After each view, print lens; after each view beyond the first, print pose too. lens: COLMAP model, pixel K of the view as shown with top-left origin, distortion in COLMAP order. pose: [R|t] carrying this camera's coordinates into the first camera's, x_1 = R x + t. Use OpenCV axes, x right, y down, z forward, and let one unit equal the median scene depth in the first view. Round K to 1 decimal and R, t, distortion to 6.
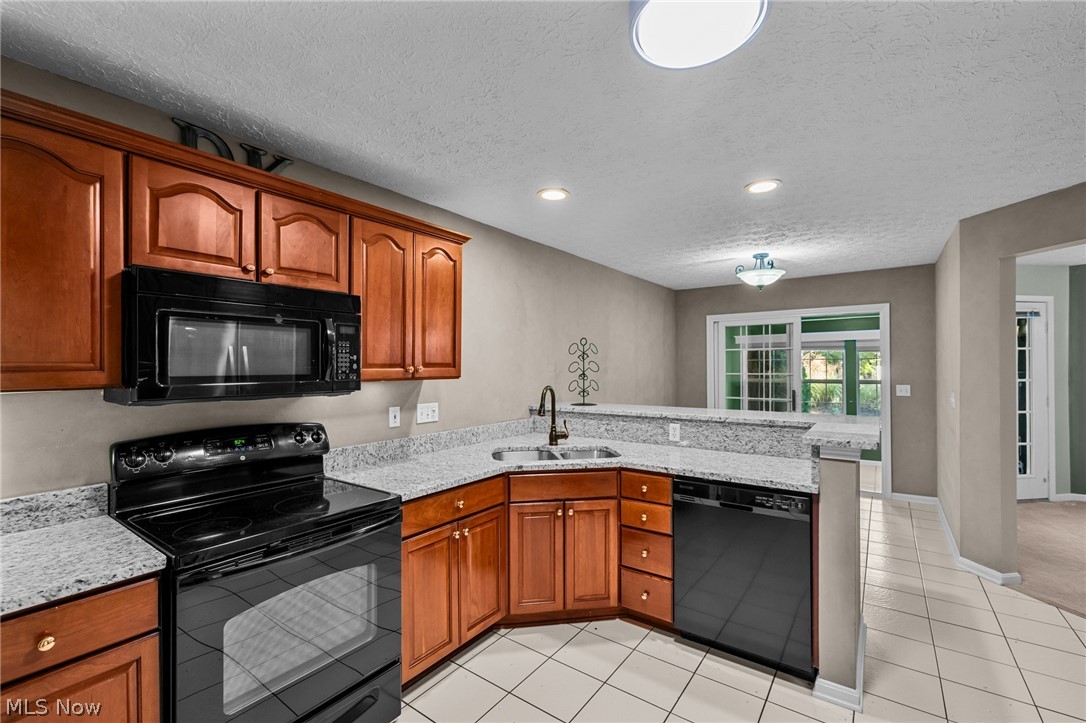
lens RADIAL K [[468.2, 0, 540.1], [0, 468.2, 364.2], [0, 0, 1]] dist [0.001804, 0.000225]
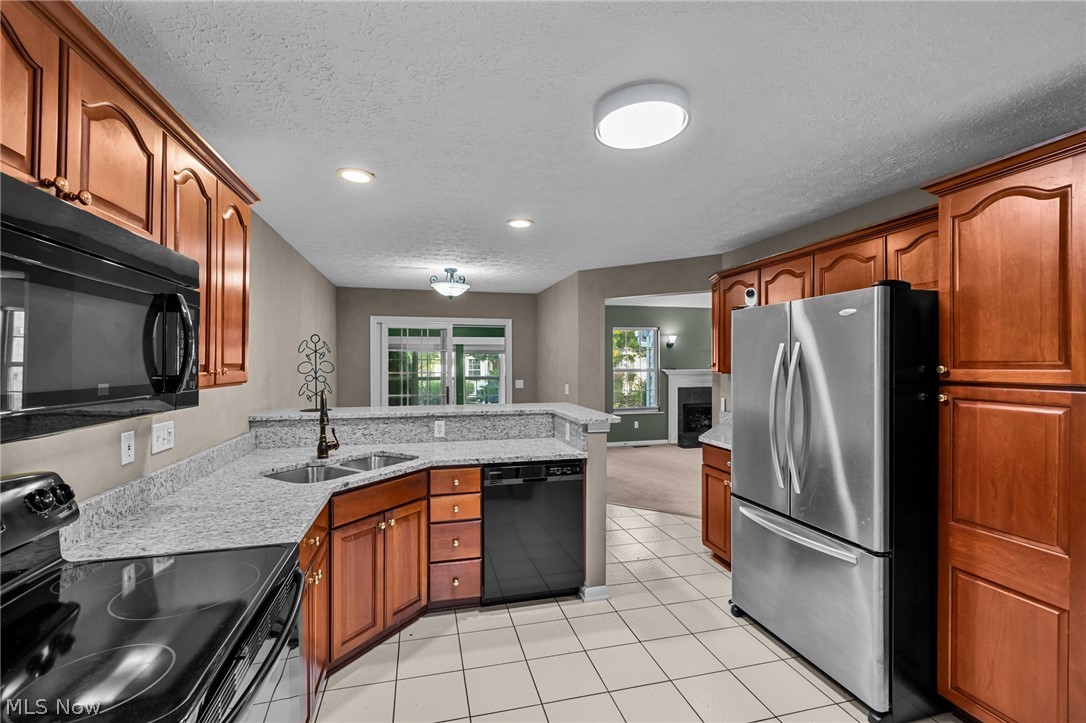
lens RADIAL K [[468.2, 0, 540.1], [0, 468.2, 364.2], [0, 0, 1]] dist [0.001804, 0.000225]
pose [[0.635022, 0.003575, 0.772486, -0.455677], [-0.007022, 0.999975, 0.001145, -0.006094], [-0.772463, -0.006152, 0.635031, 0.164638]]
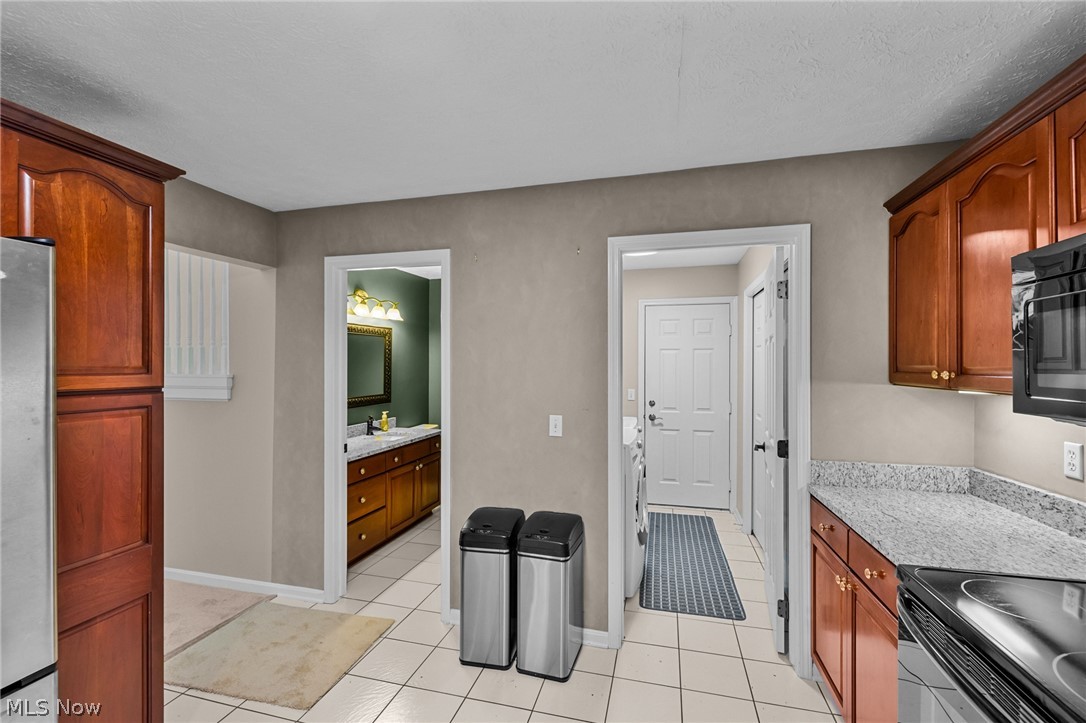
lens RADIAL K [[464.4, 0, 540.0], [0, 464.4, 367.0], [0, 0, 1]] dist [0.000432, 0.000065]
pose [[-0.932823, 0.007458, -0.360259, 0.144481], [0.008229, 0.999966, -0.000607, -0.007134], [0.360242, -0.003531, -0.932852, 0.810862]]
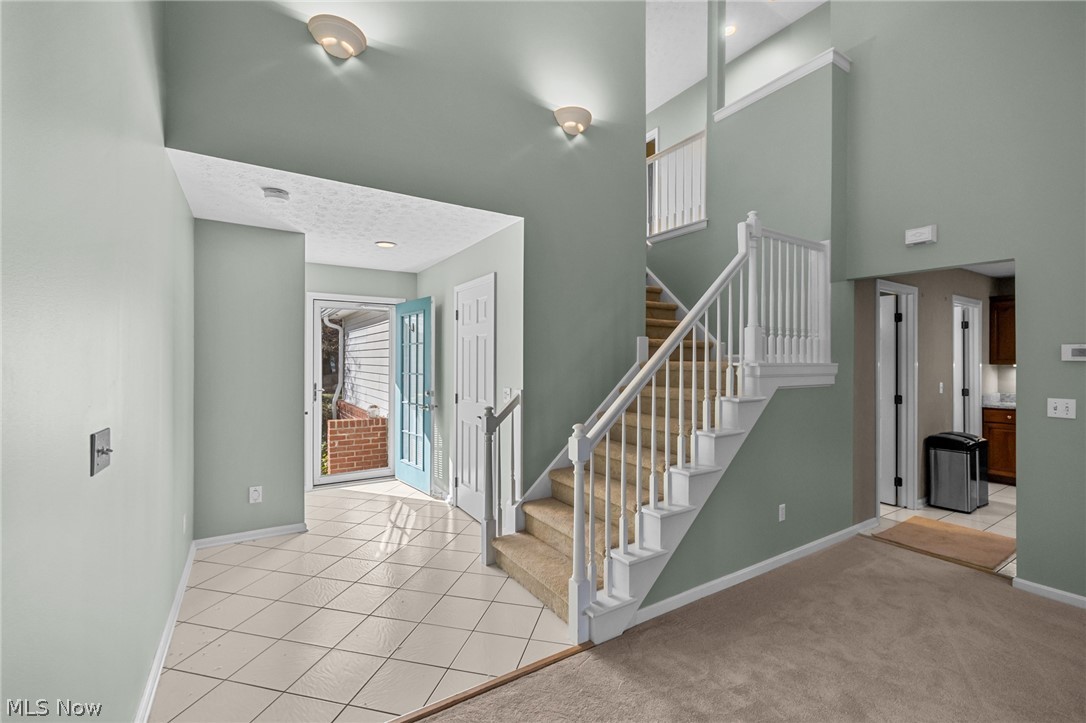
lens RADIAL K [[462.3, 0, 545.2], [0, 462.3, 357.5], [0, 0, 1]] dist [-0.000469, -0.000316]
pose [[-0.367428, 0.004361, -0.930042, 2.017178], [0.005942, 0.999980, 0.002342, -0.021492], [0.930033, -0.004666, -0.367446, -0.826426]]
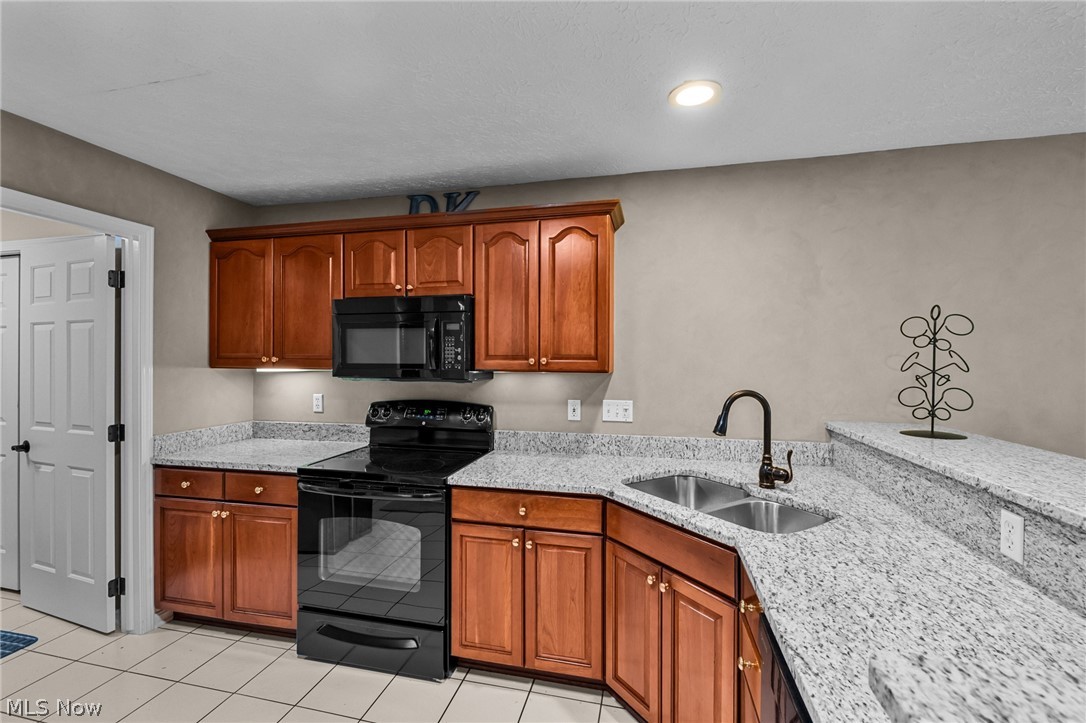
lens RADIAL K [[462.3, 0, 545.2], [0, 462.3, 357.5], [0, 0, 1]] dist [-0.000469, -0.000316]
pose [[0.388567, 0.004452, -0.921410, 0.560582], [-0.000680, 0.999989, 0.004545, -0.001317], [0.921420, -0.001139, 0.388566, 0.581360]]
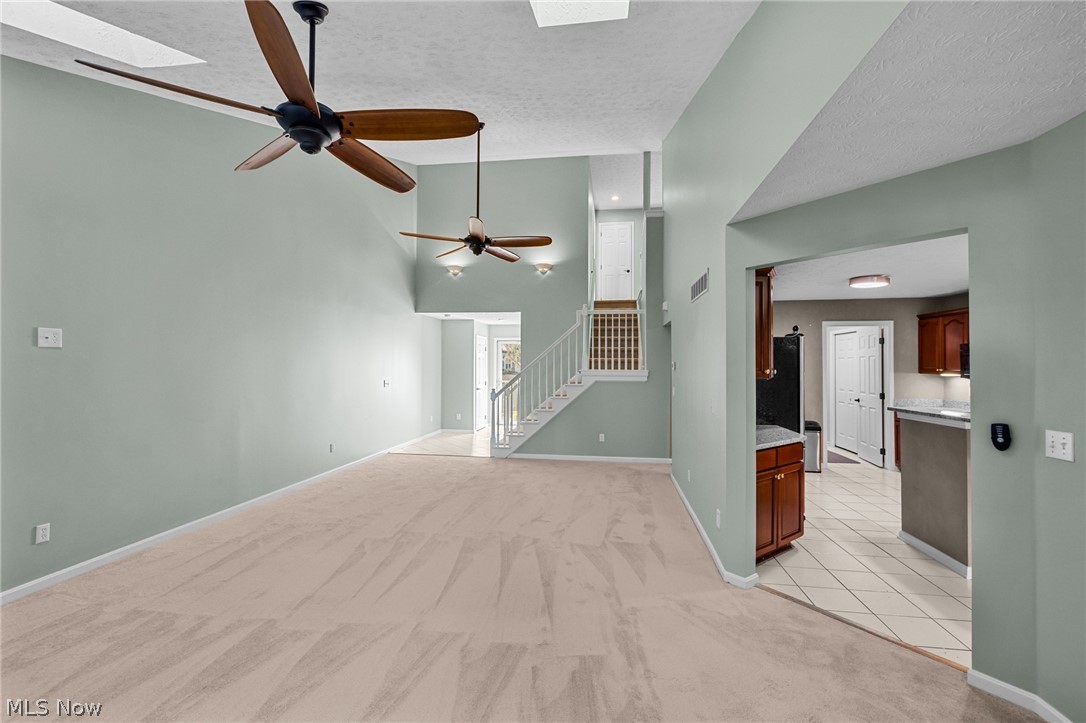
lens RADIAL K [[468.2, 0, 540.1], [0, 468.2, 364.2], [0, 0, 1]] dist [0.001804, 0.000225]
pose [[-0.885235, 0.001664, -0.465142, 2.242719], [0.006430, 0.999942, -0.008660, -0.013017], [0.465100, -0.010657, -0.885194, 1.556264]]
